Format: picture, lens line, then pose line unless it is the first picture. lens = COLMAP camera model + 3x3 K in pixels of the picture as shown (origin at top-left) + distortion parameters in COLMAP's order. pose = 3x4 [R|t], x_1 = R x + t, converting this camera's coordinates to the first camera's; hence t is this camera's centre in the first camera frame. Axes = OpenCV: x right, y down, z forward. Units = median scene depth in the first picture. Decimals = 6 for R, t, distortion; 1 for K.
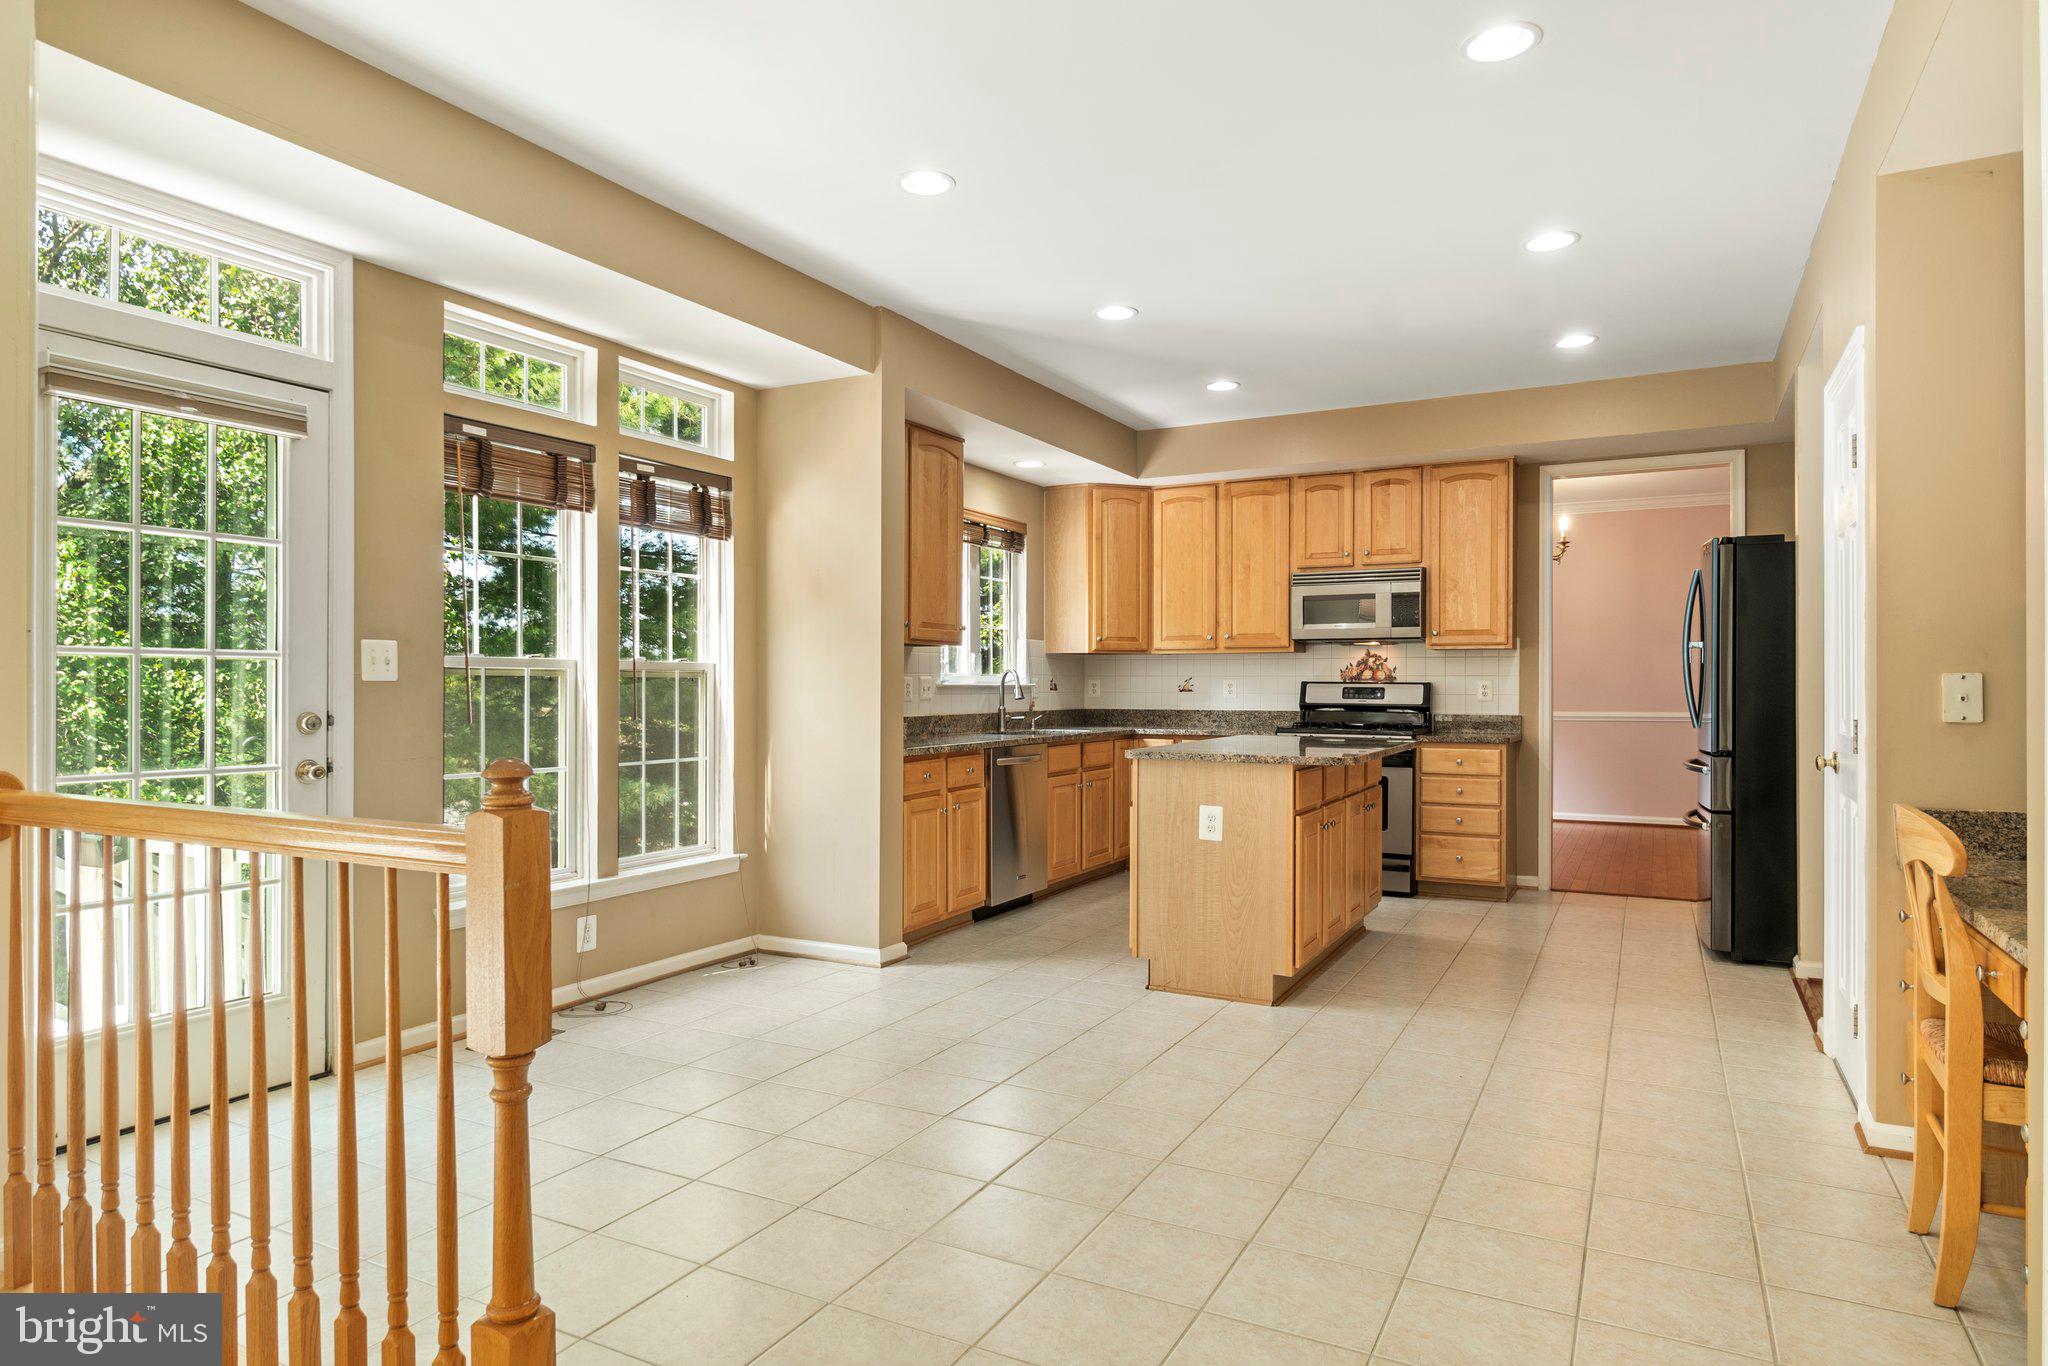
lens RADIAL K [[1138.9, 0, 1036.4], [0, 1138.9, 687.4], [0, 0, 1]] dist [-0.012352, -0.001733]
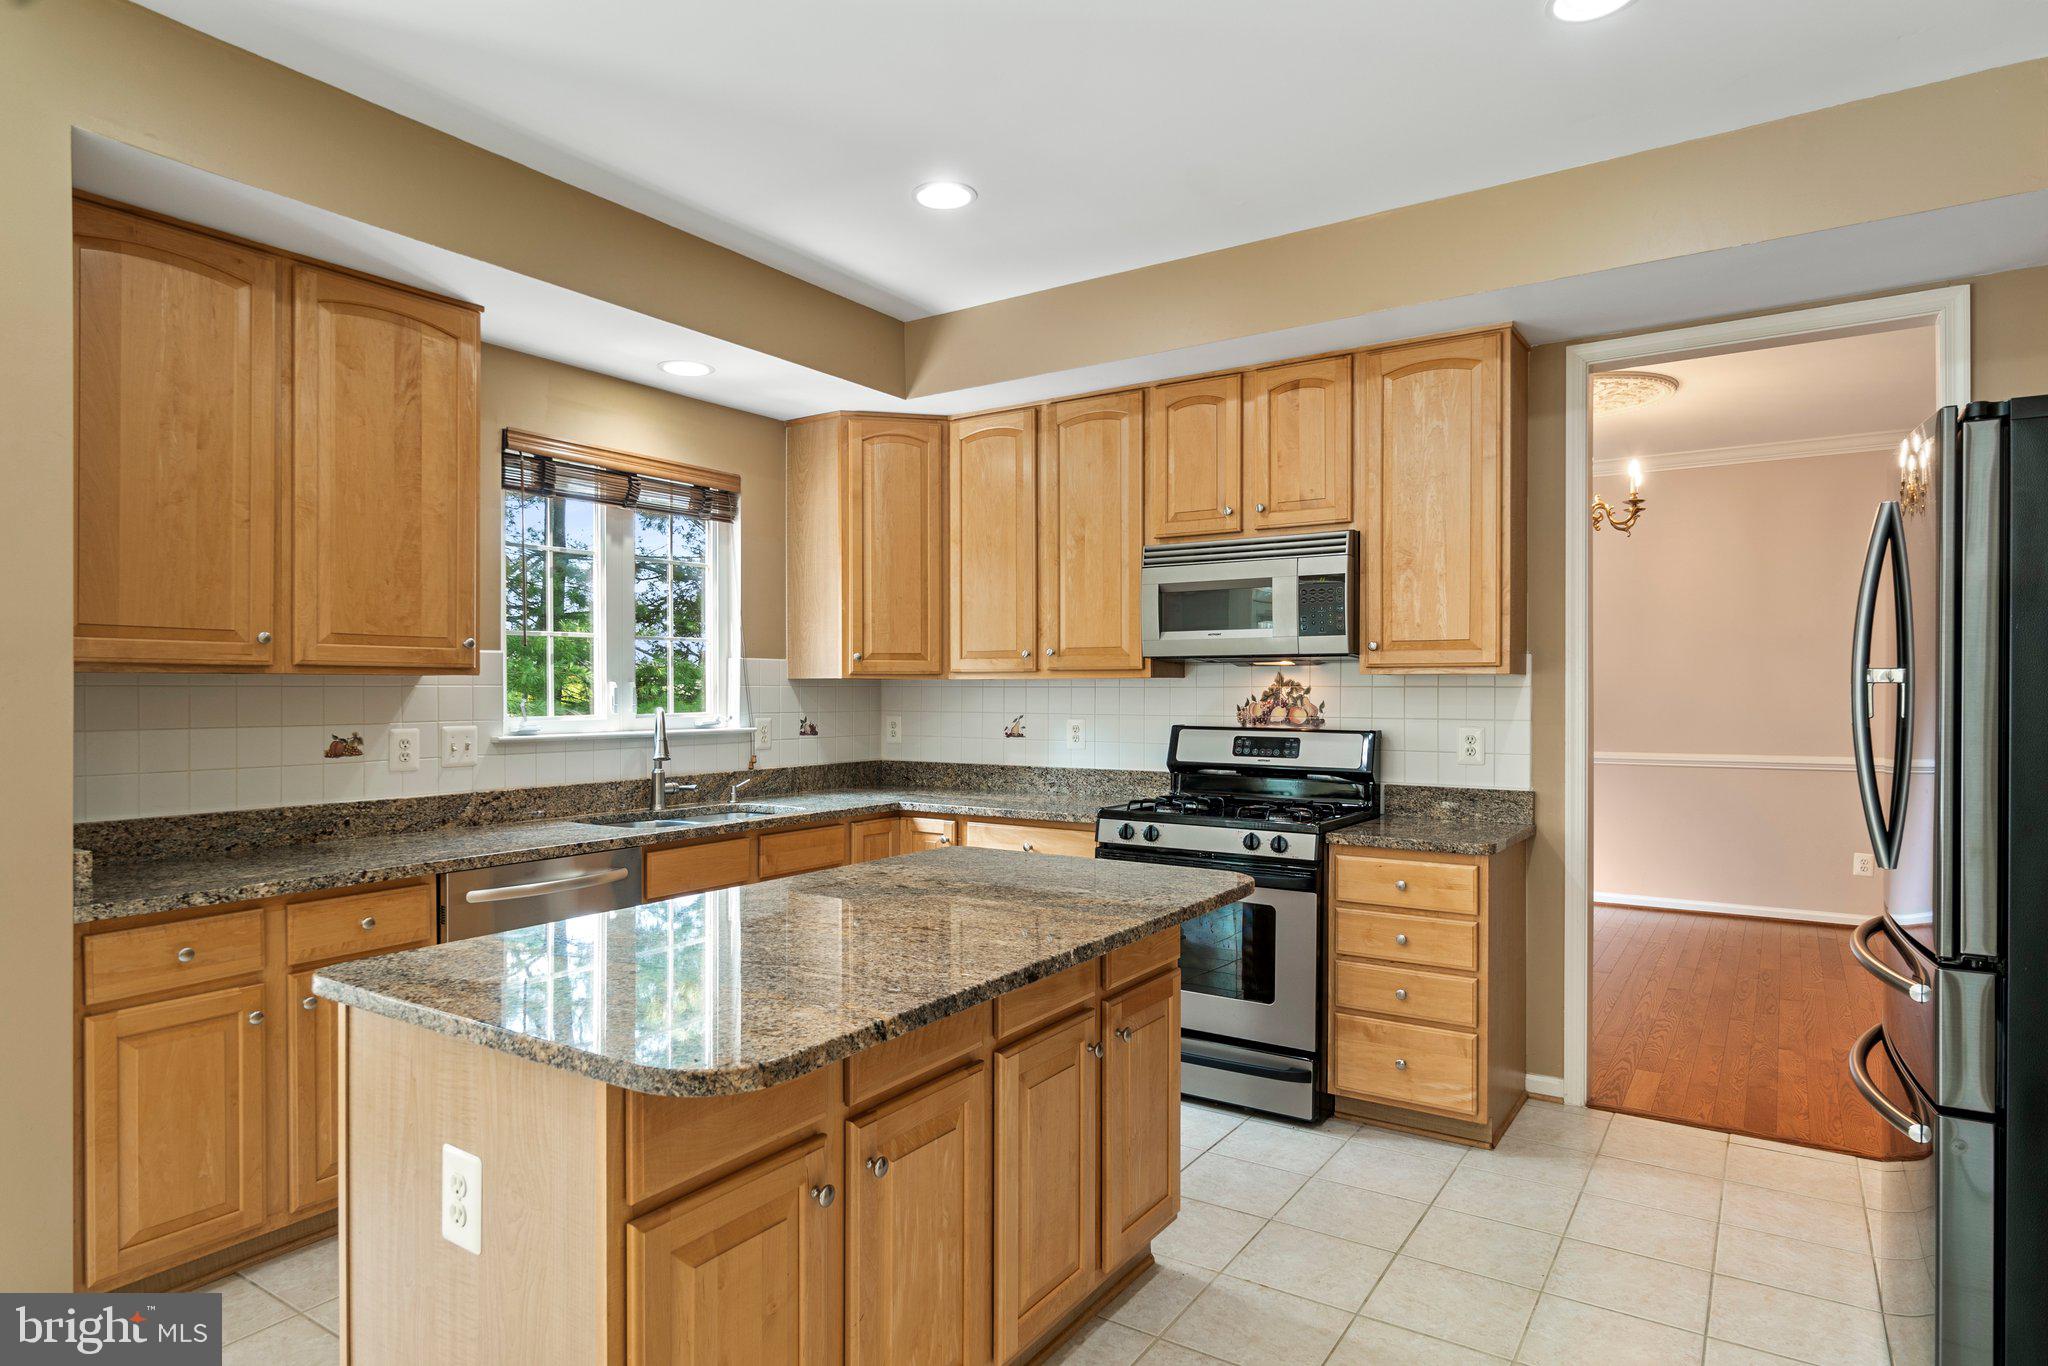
lens RADIAL K [[1138.9, 0, 1025.7], [0, 1138.9, 695.4], [0, 0, 1]] dist [-0.012352, -0.001733]
pose [[0.996167, -0.001047, -0.087463, 0.220960], [0.001127, 0.999999, 0.000872, -0.023204], [0.087462, -0.000968, 0.996167, 0.409041]]
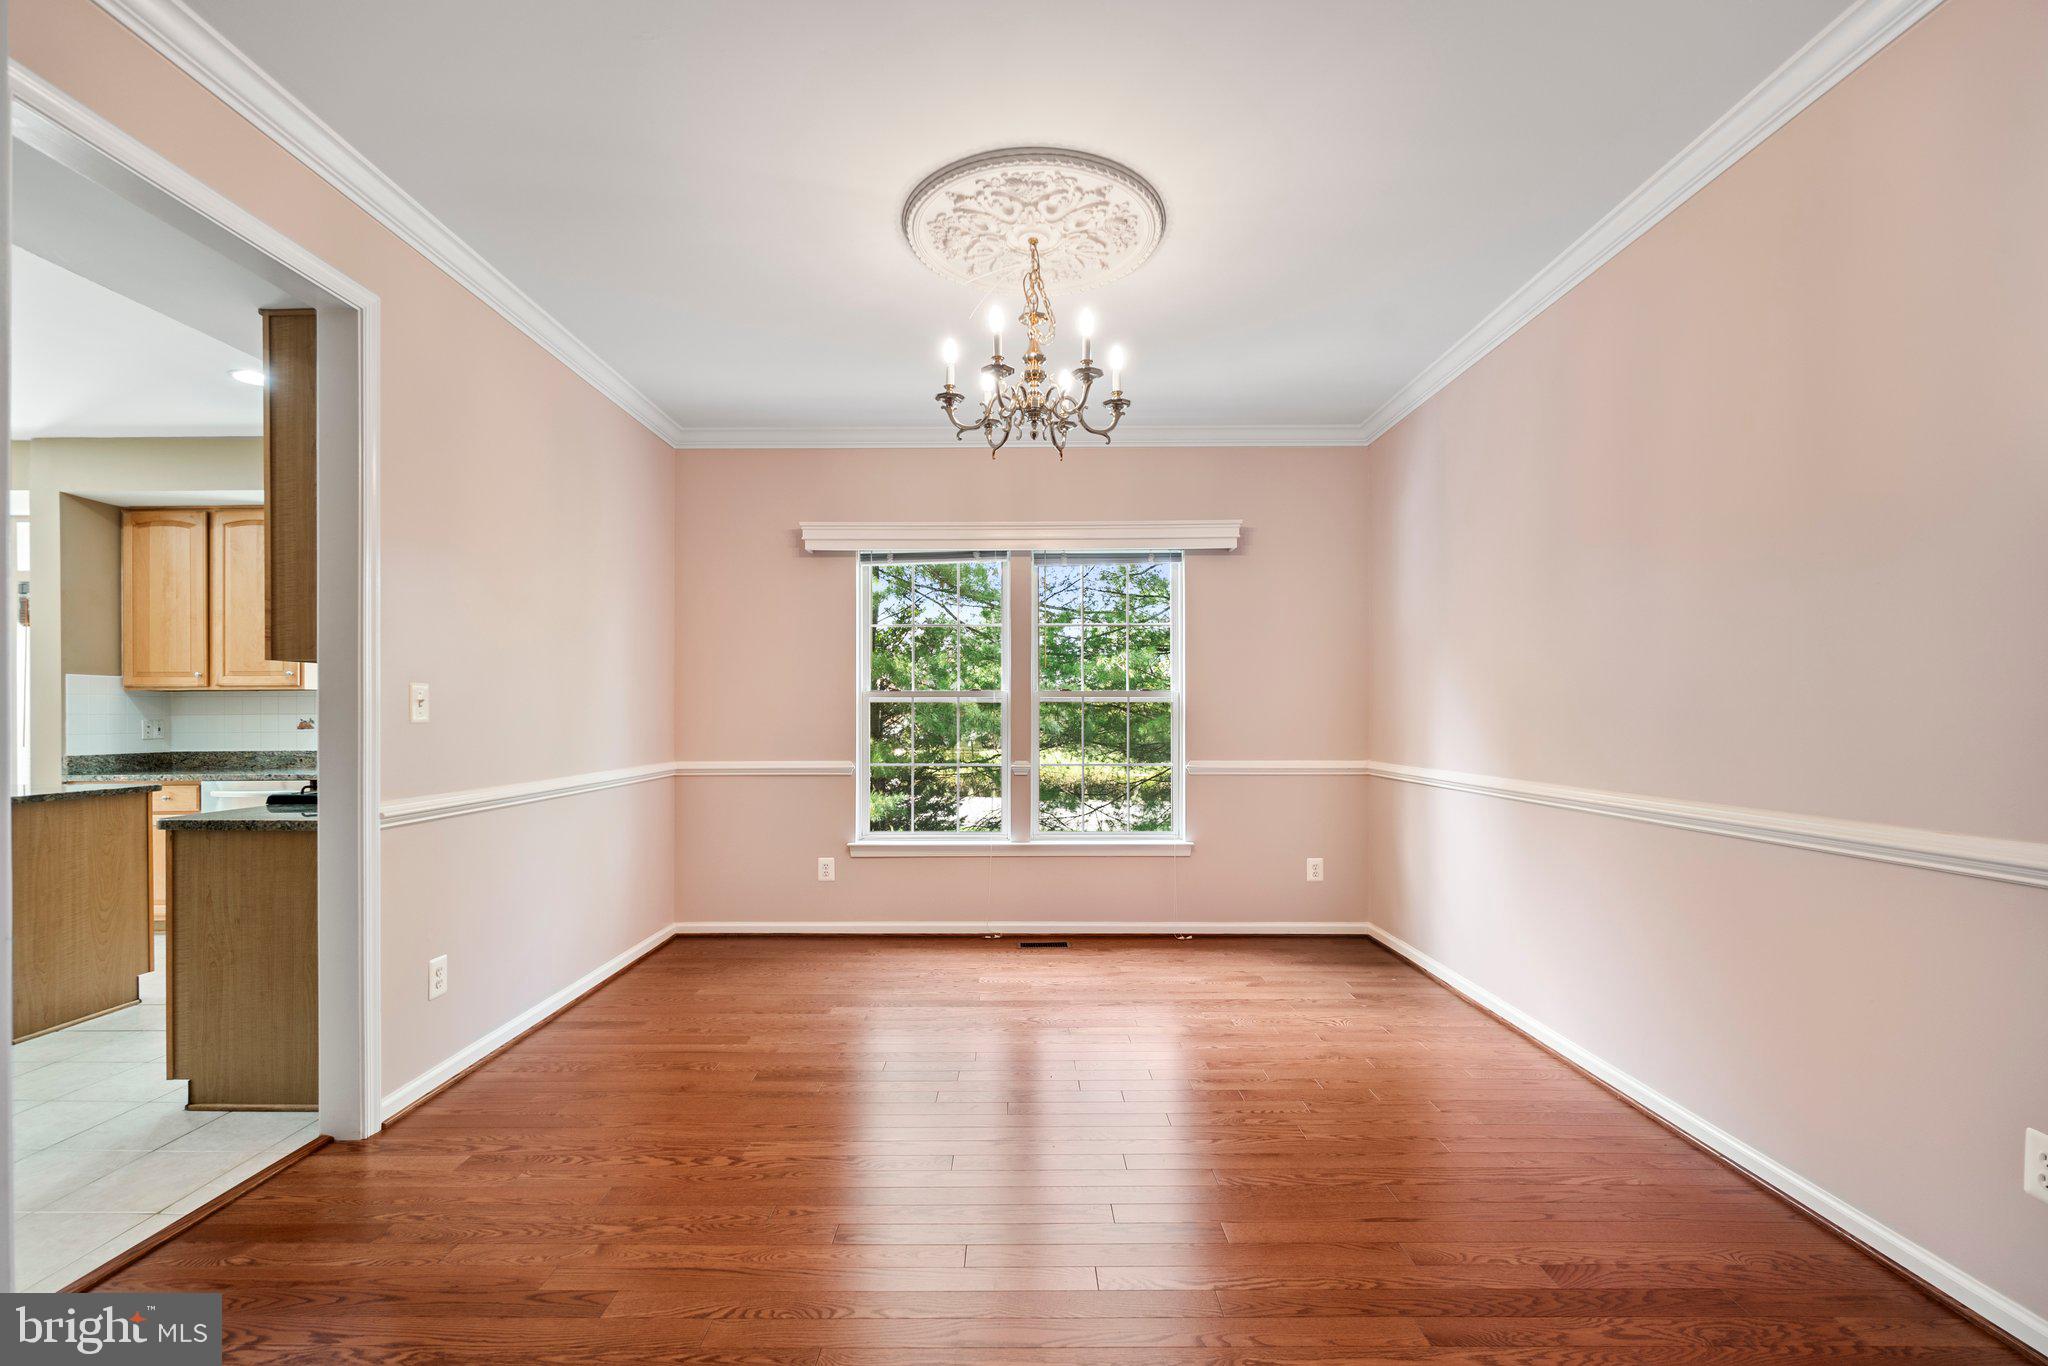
lens RADIAL K [[904.0, 0, 1022.8], [0, 904.0, 712.9], [0, 0, 1]] dist [-0.004689, -0.001269]
pose [[0.475644, -0.007725, -0.879604, 0.928210], [-0.000599, 0.999958, -0.009106, -0.004623], [0.879638, 0.004858, 0.475619, 1.056506]]
